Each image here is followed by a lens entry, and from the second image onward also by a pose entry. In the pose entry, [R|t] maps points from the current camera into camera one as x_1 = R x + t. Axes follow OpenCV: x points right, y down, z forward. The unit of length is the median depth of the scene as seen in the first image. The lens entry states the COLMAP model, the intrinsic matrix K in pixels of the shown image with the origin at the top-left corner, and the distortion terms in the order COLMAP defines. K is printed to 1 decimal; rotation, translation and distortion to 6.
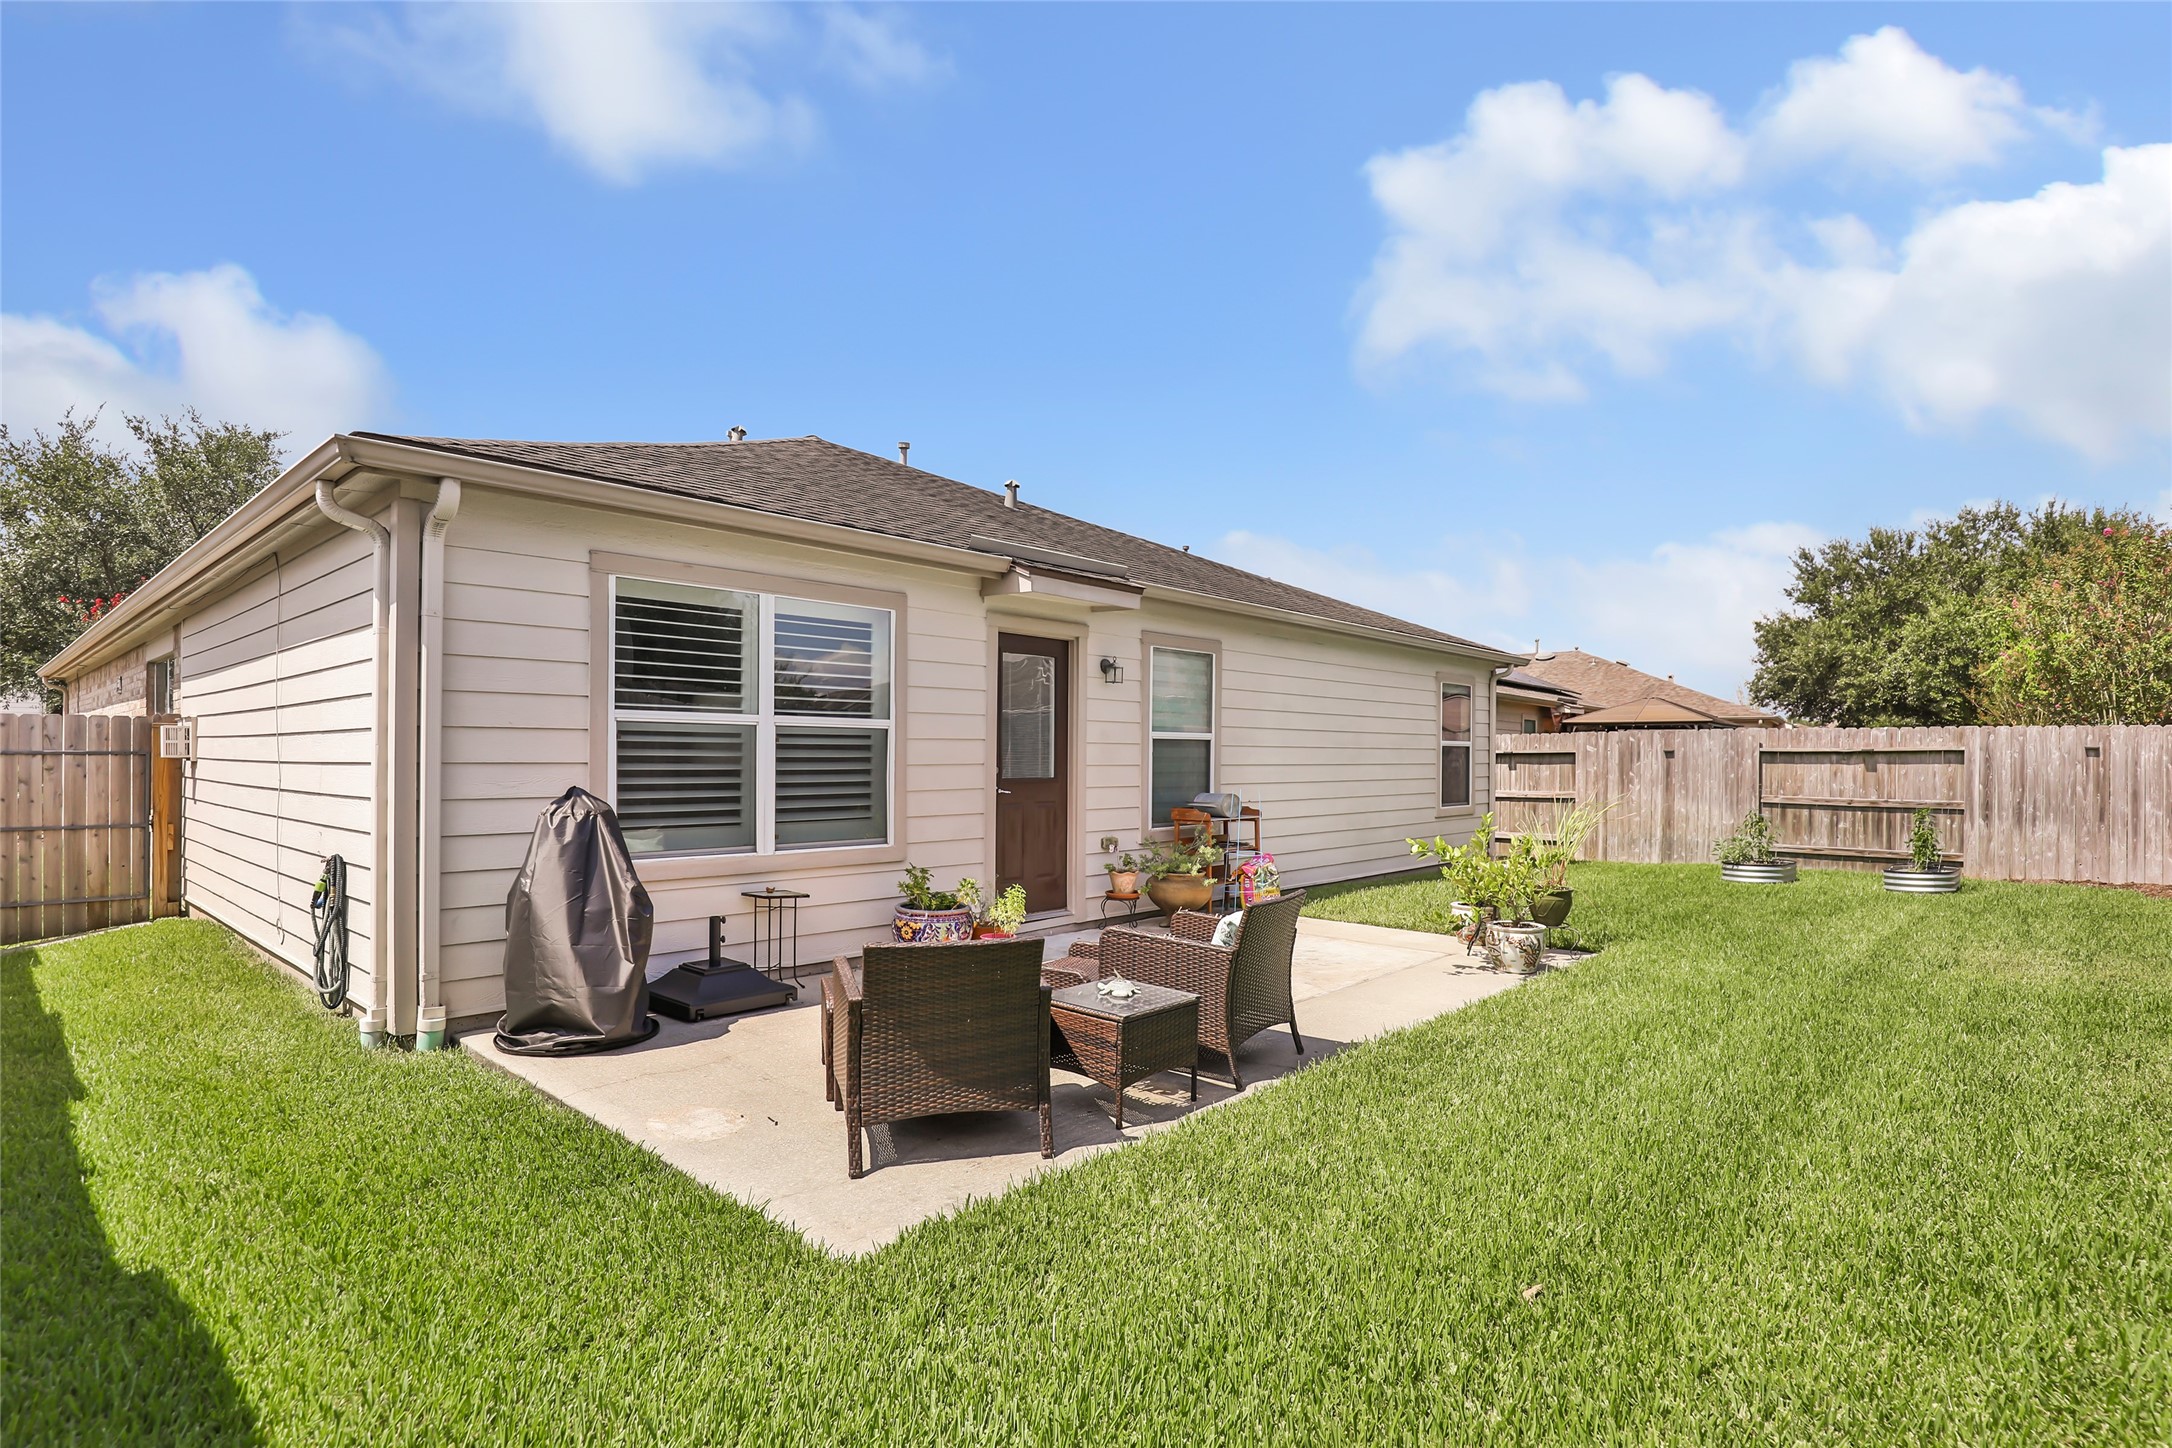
lens RADIAL K [[1040.1, 0, 1101.2], [0, 1040.1, 748.1], [0, 0, 1]] dist [0.010298, 0.000940]
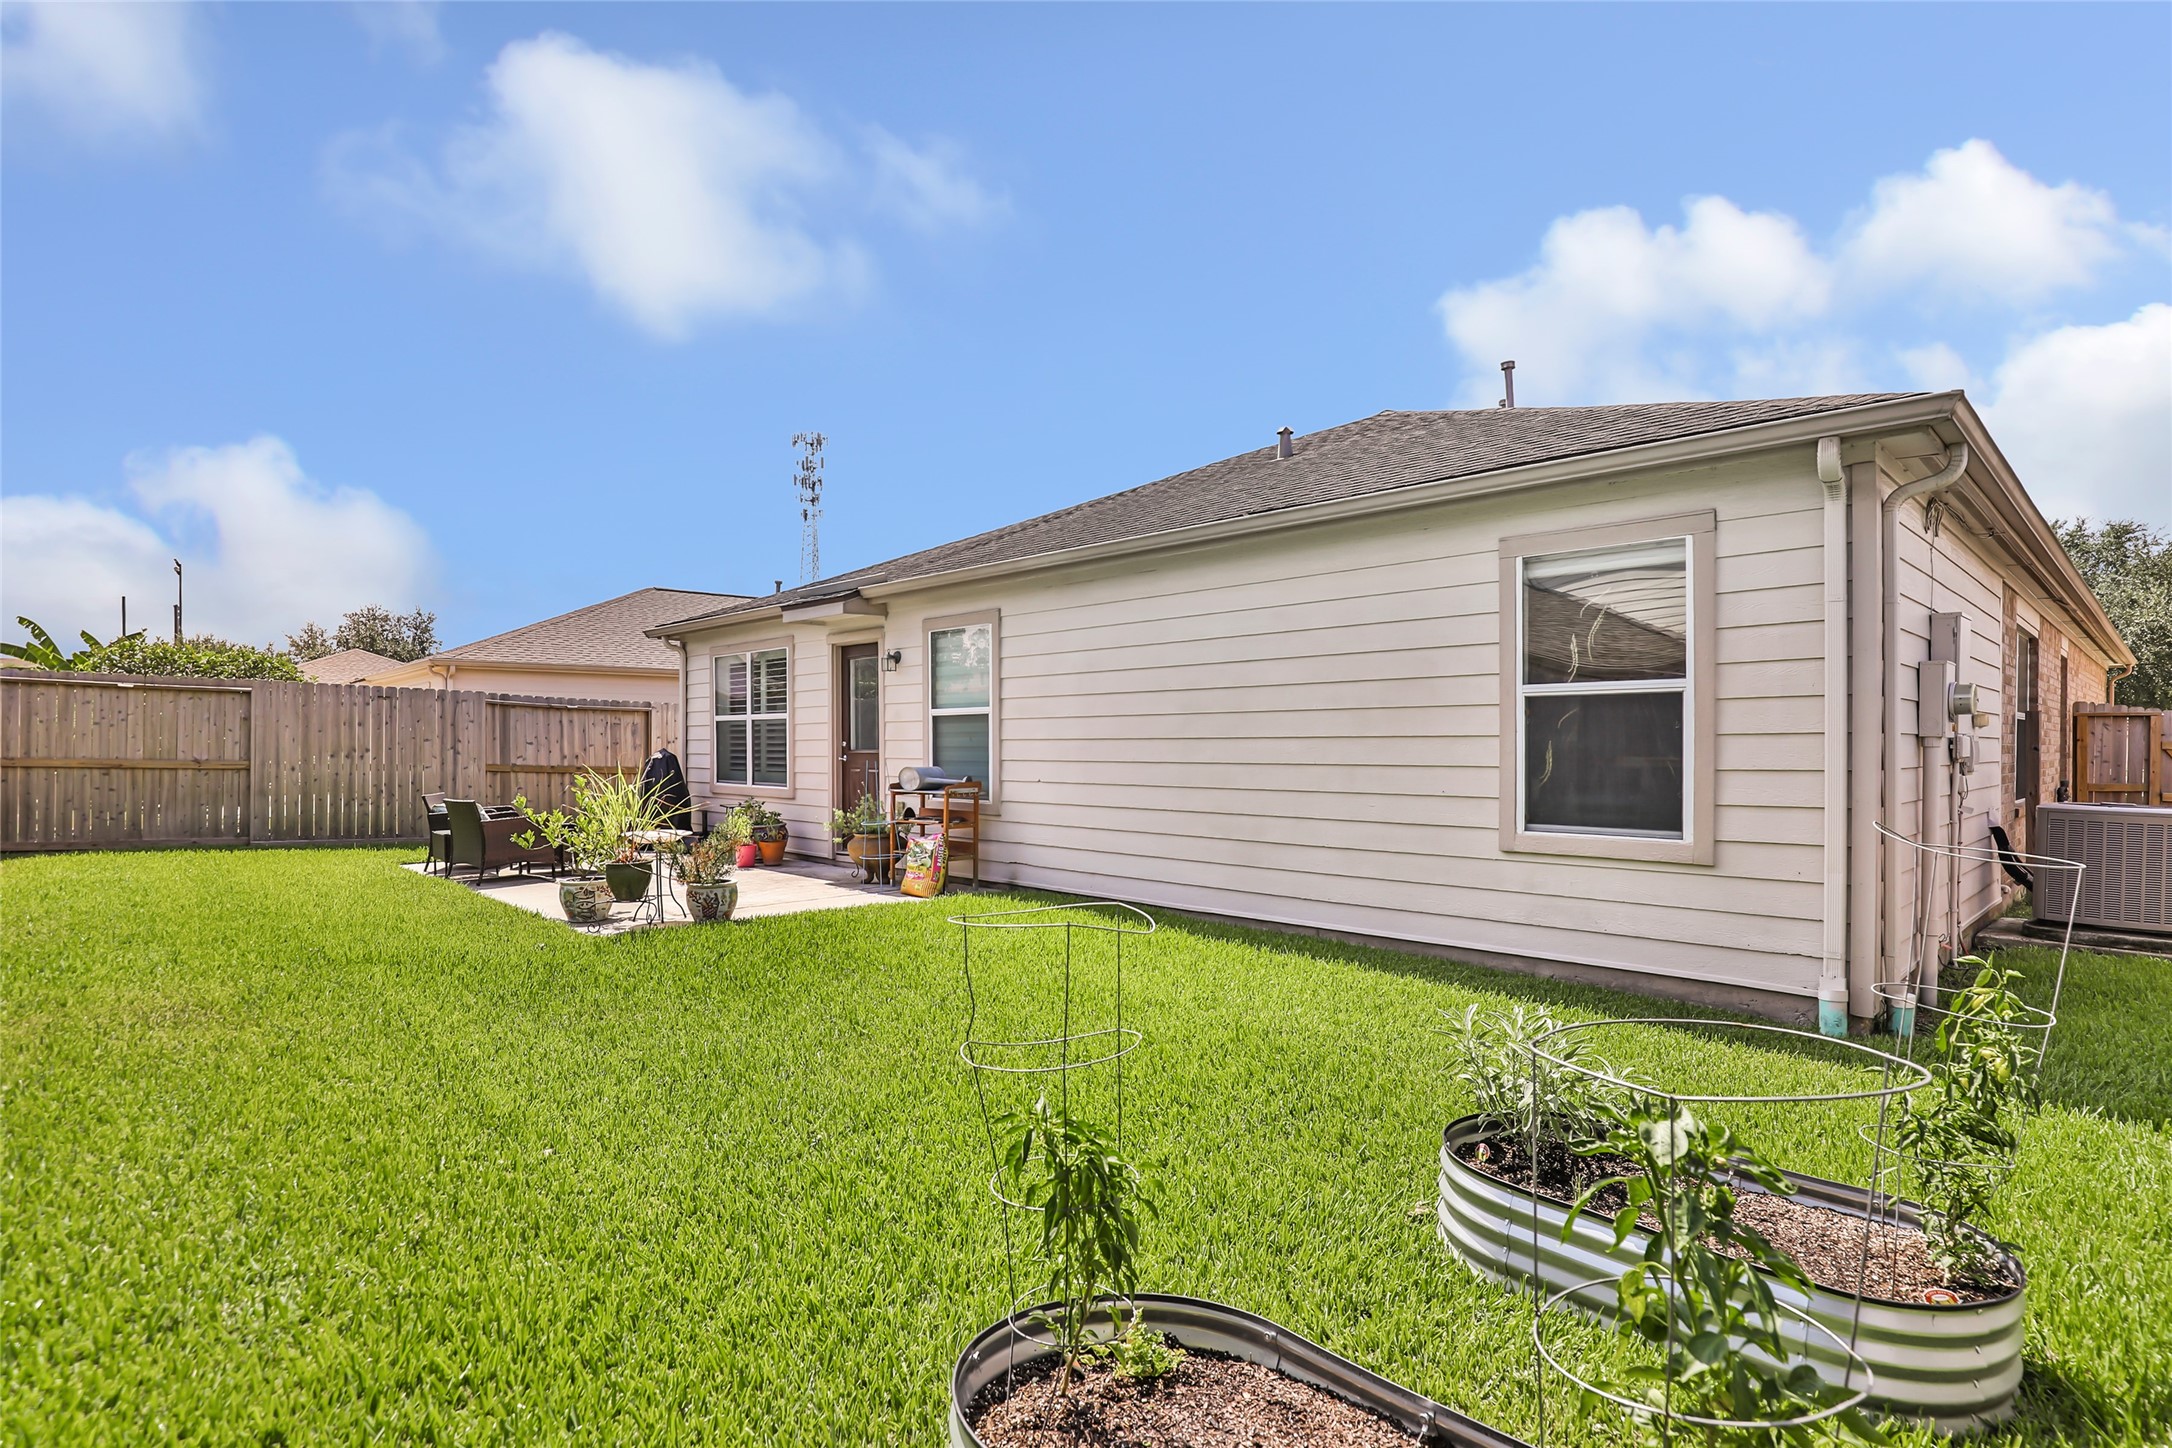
lens RADIAL K [[1040.1, 0, 1101.2], [0, 1040.1, 748.1], [0, 0, 1]] dist [0.010298, 0.000940]
pose [[-0.047260, 0.011198, -0.998820, 0.614535], [0.019052, 0.999765, 0.010307, 0.009897], [0.998701, -0.018542, -0.047463, 0.640426]]
